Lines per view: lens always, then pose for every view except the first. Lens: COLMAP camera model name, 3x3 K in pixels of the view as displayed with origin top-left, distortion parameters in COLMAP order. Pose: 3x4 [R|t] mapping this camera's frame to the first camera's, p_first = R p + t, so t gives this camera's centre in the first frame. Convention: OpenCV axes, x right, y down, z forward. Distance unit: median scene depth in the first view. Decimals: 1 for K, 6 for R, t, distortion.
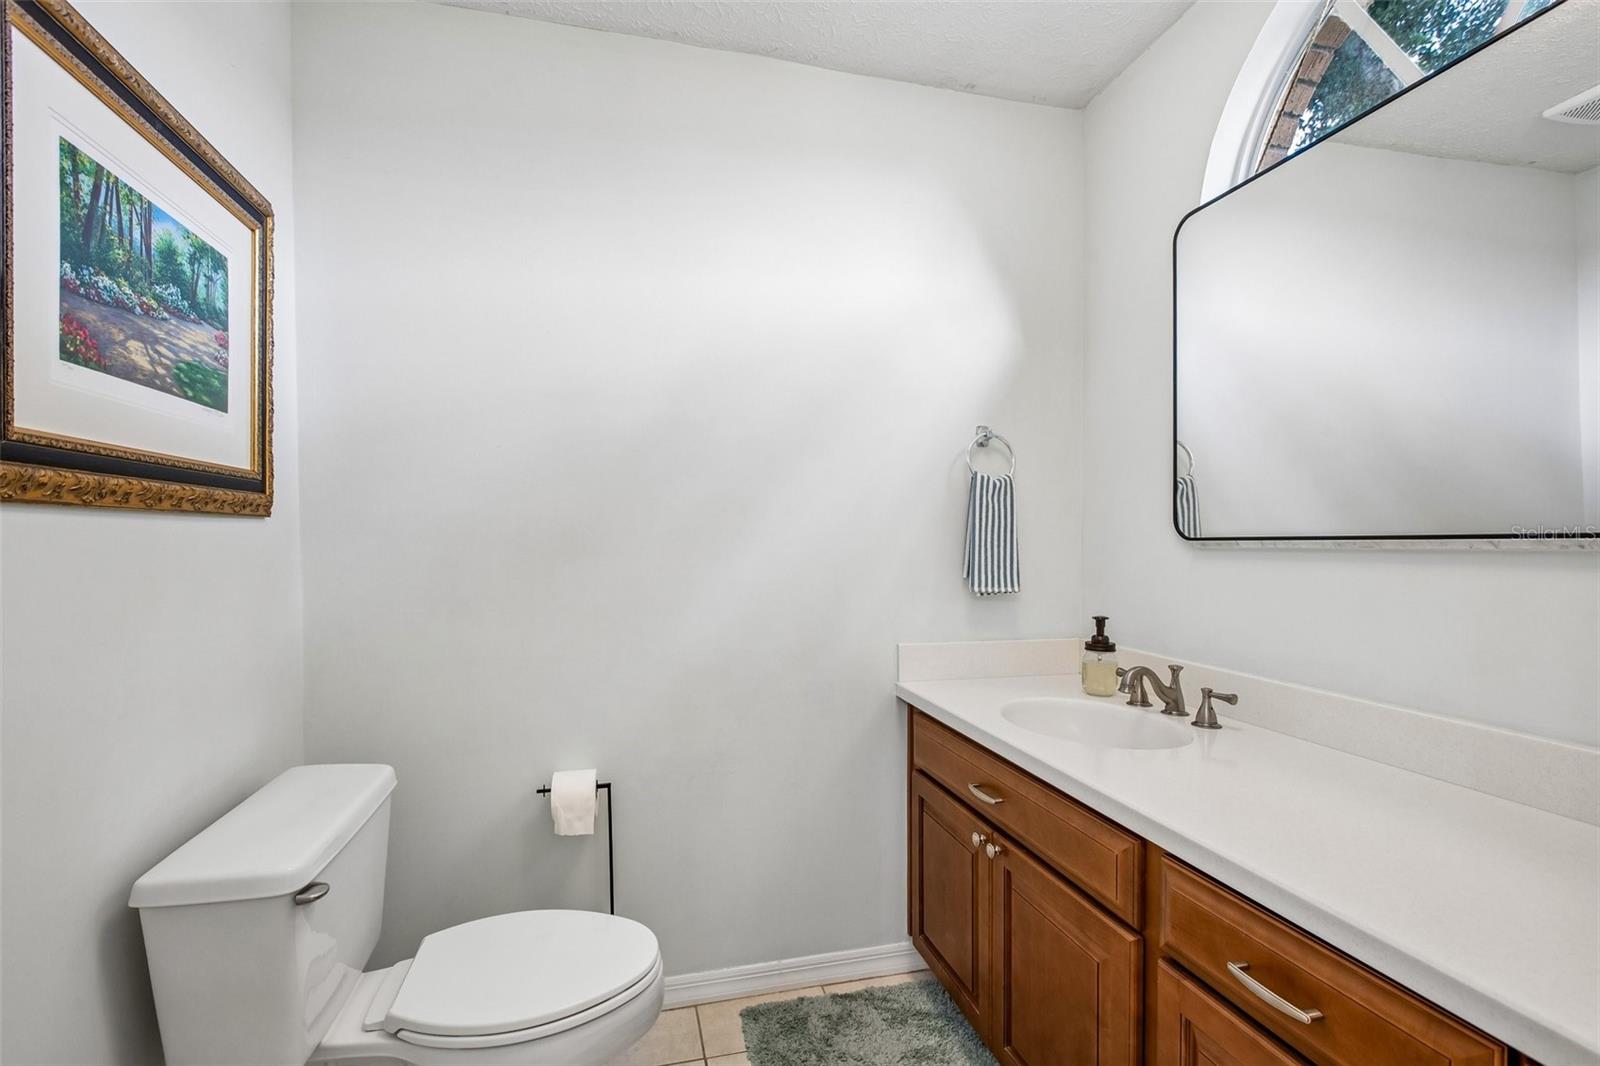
lens RADIAL K [[733.4, 0, 799.5], [0, 733.4, 537.5], [0, 0, 1]] dist [-0.002042, 0.002337]
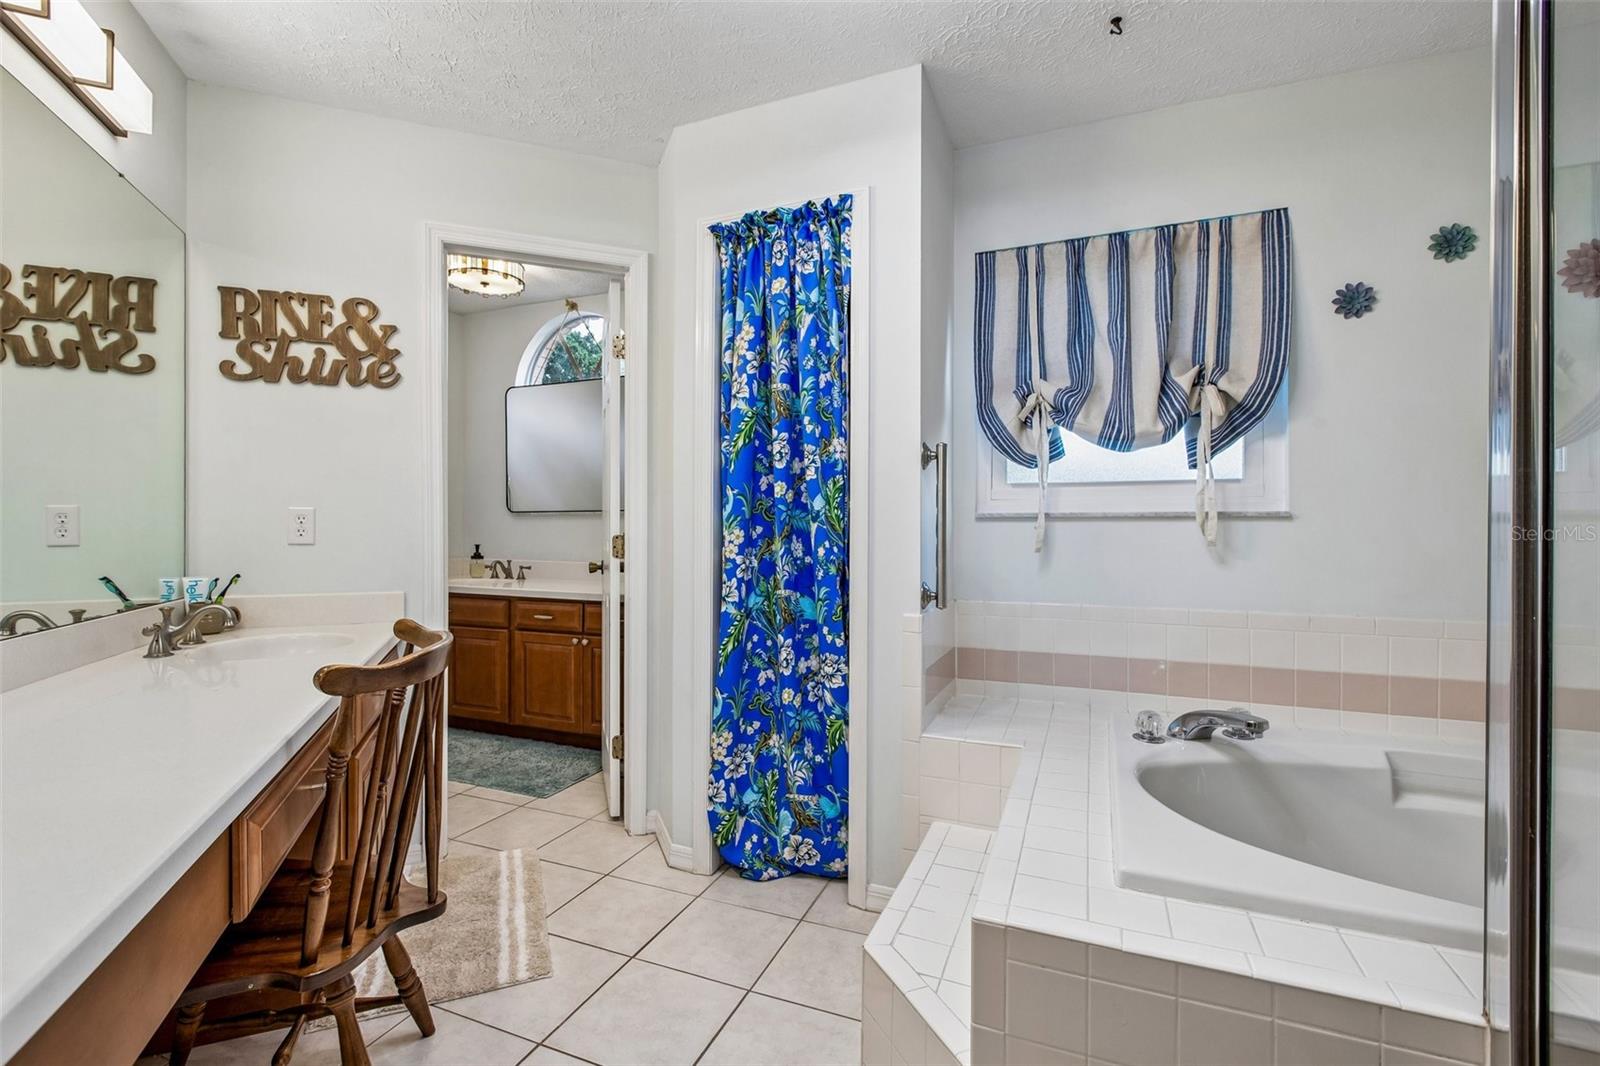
lens RADIAL K [[733.4, 0, 794.8], [0, 733.4, 520.4], [0, 0, 1]] dist [-0.002042, 0.002337]
pose [[0.608754, -0.005405, 0.793340, -0.951464], [-0.000581, 0.999973, 0.007258, 0.013625], [-0.793359, -0.004879, 0.608735, -1.416139]]
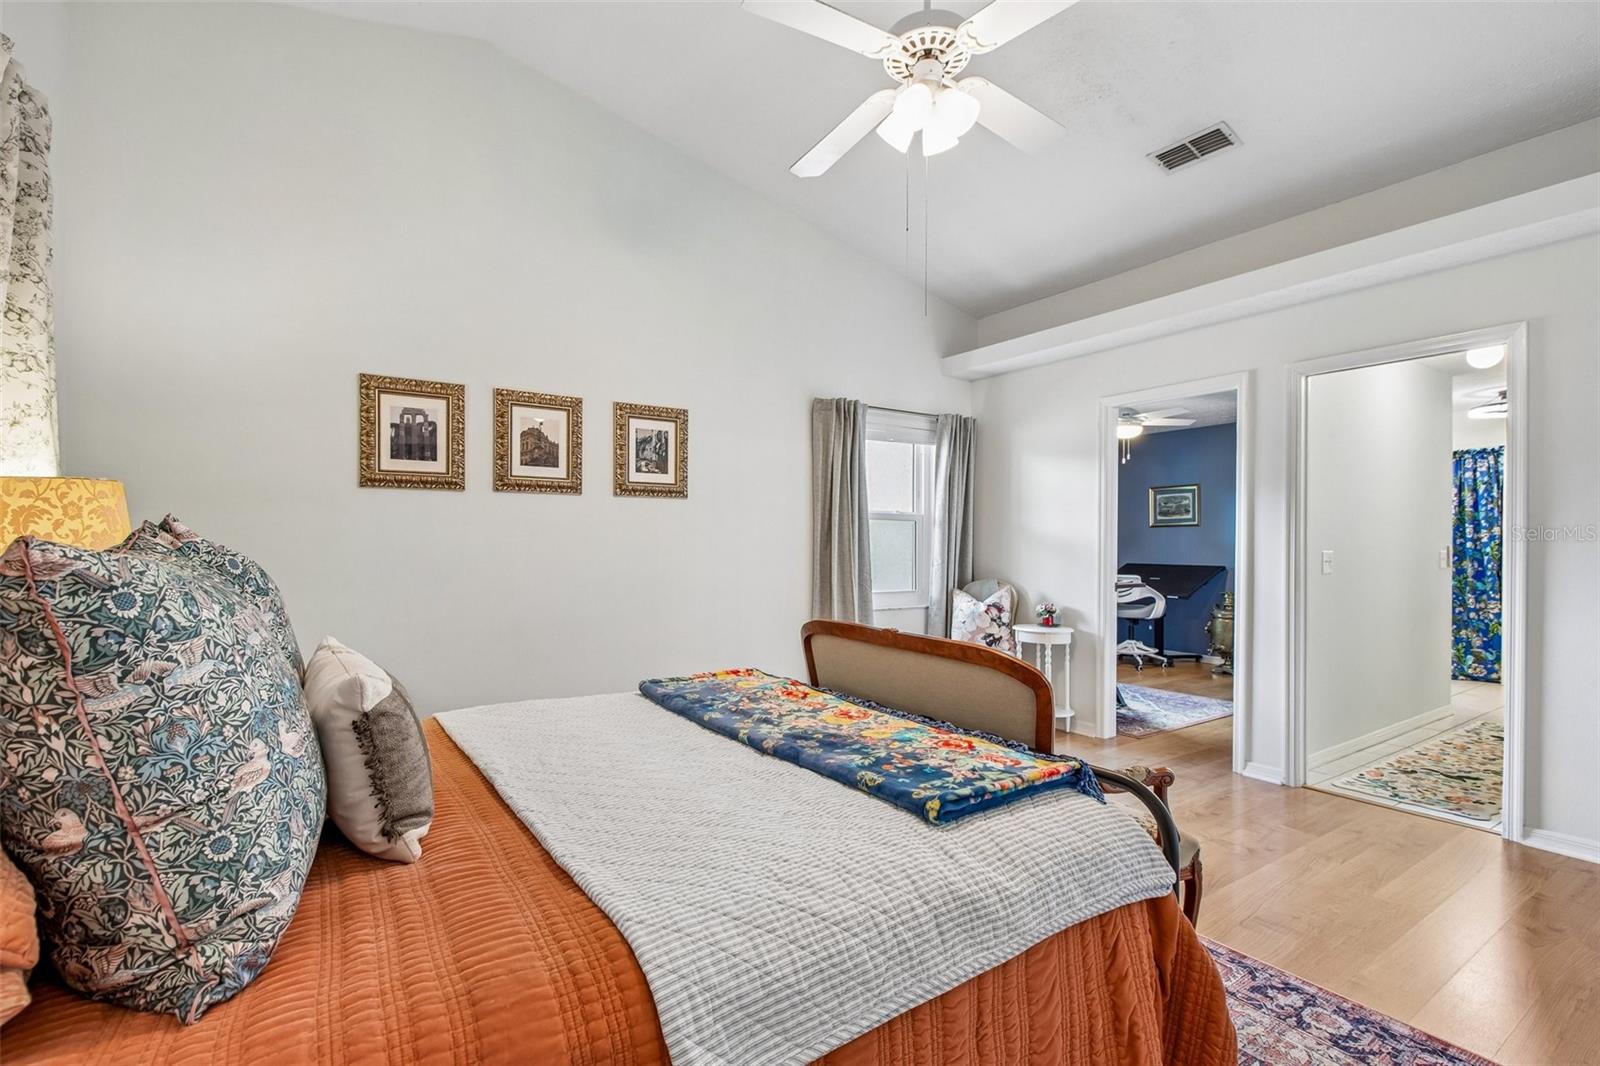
lens RADIAL K [[733.4, 0, 805.7], [0, 733.4, 540.2], [0, 0, 1]] dist [-0.002042, 0.002337]
pose [[0.943373, 0.004251, 0.331707, -6.856591], [-0.005279, 0.999984, 0.002199, -0.083392], [-0.331692, -0.003825, 0.943380, -4.179982]]
